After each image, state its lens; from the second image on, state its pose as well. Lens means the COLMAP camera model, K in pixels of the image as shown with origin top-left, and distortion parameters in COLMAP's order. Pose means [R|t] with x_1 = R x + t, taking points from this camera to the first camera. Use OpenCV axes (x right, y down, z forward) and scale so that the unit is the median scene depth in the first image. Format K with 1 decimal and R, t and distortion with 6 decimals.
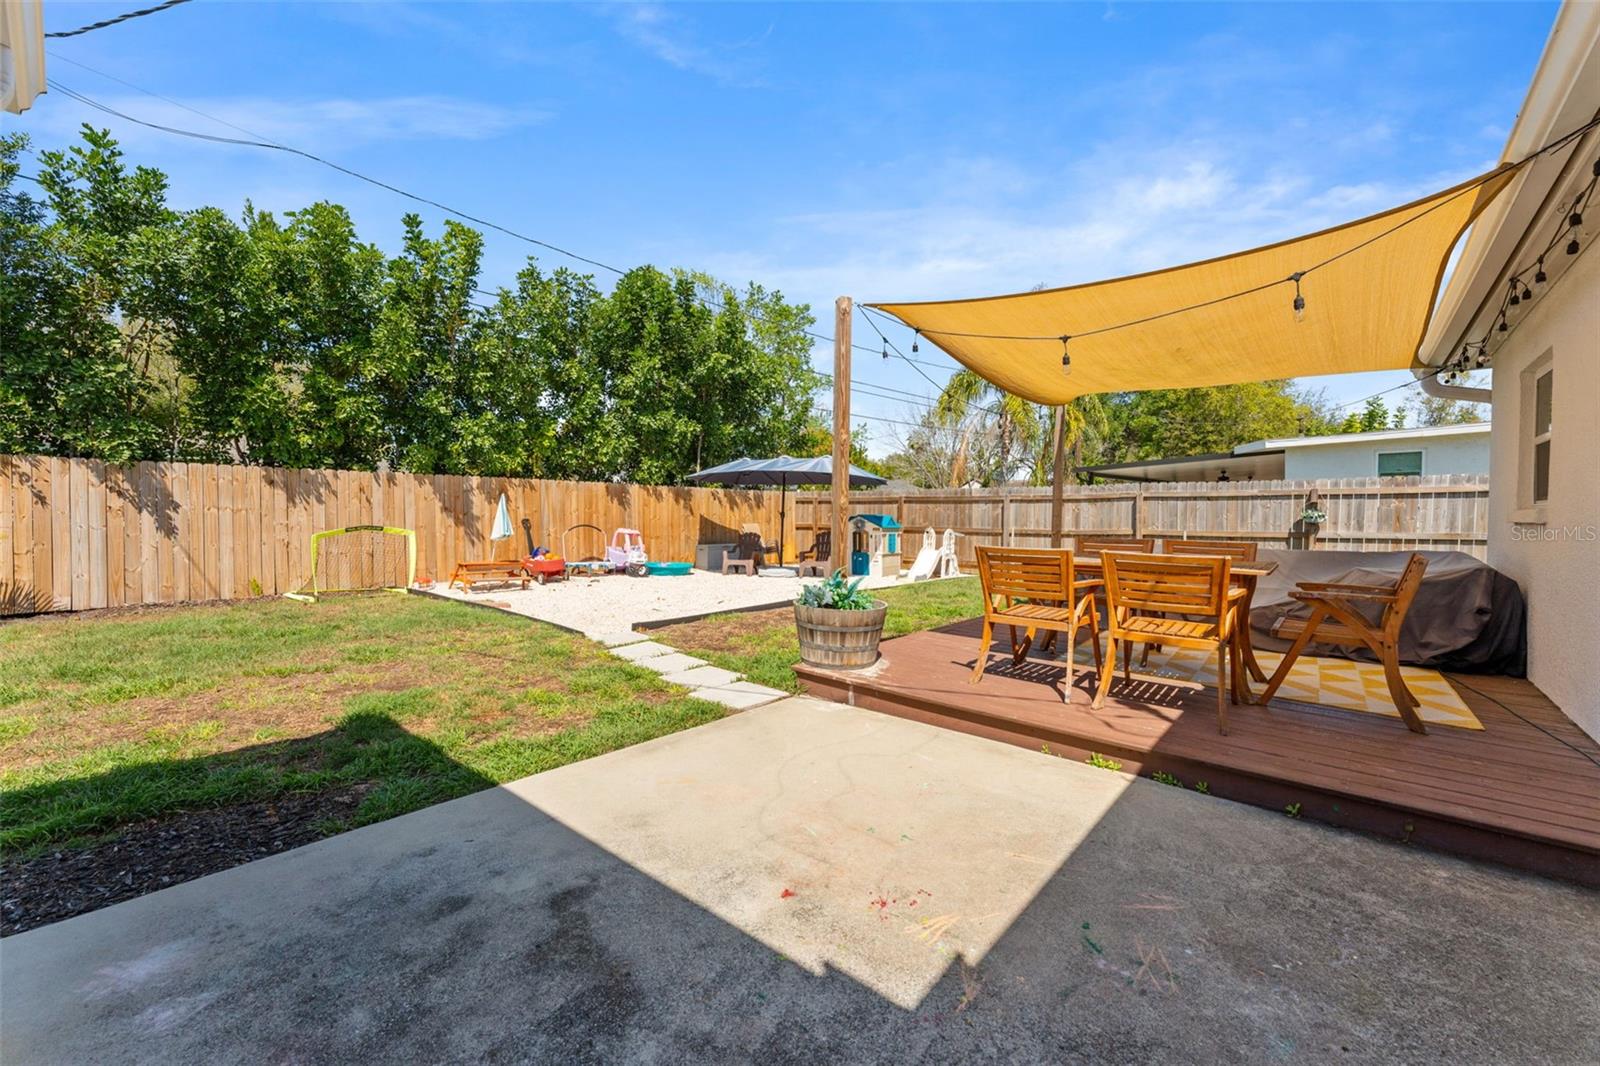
lens RADIAL K [[632.6, 0, 803.7], [0, 632.6, 533.1], [0, 0, 1]] dist [-0.005466, 0.000043]
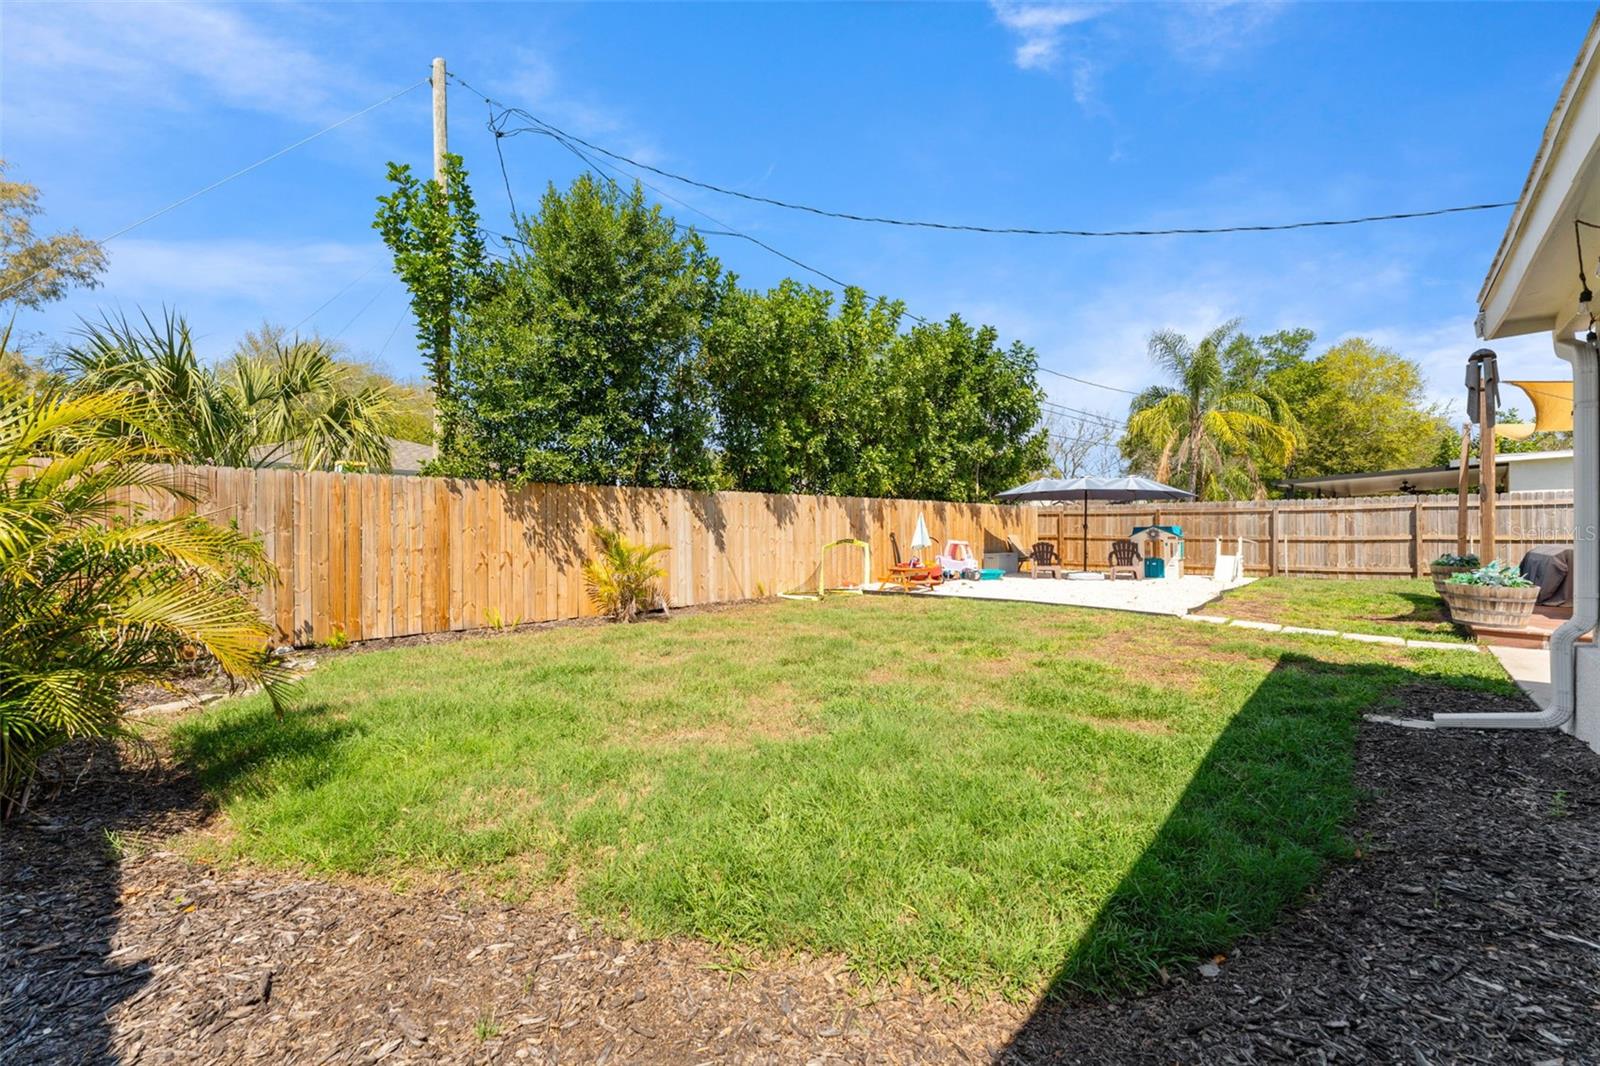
lens RADIAL K [[635.6, 0, 799.9], [0, 635.6, 514.6], [0, 0, 1]] dist [-0.000719, -0.000059]
pose [[0.999471, -0.012900, -0.029871, -0.547019], [0.011407, 0.998703, -0.049624, 0.001140], [0.030473, 0.049257, 0.998321, -0.191178]]
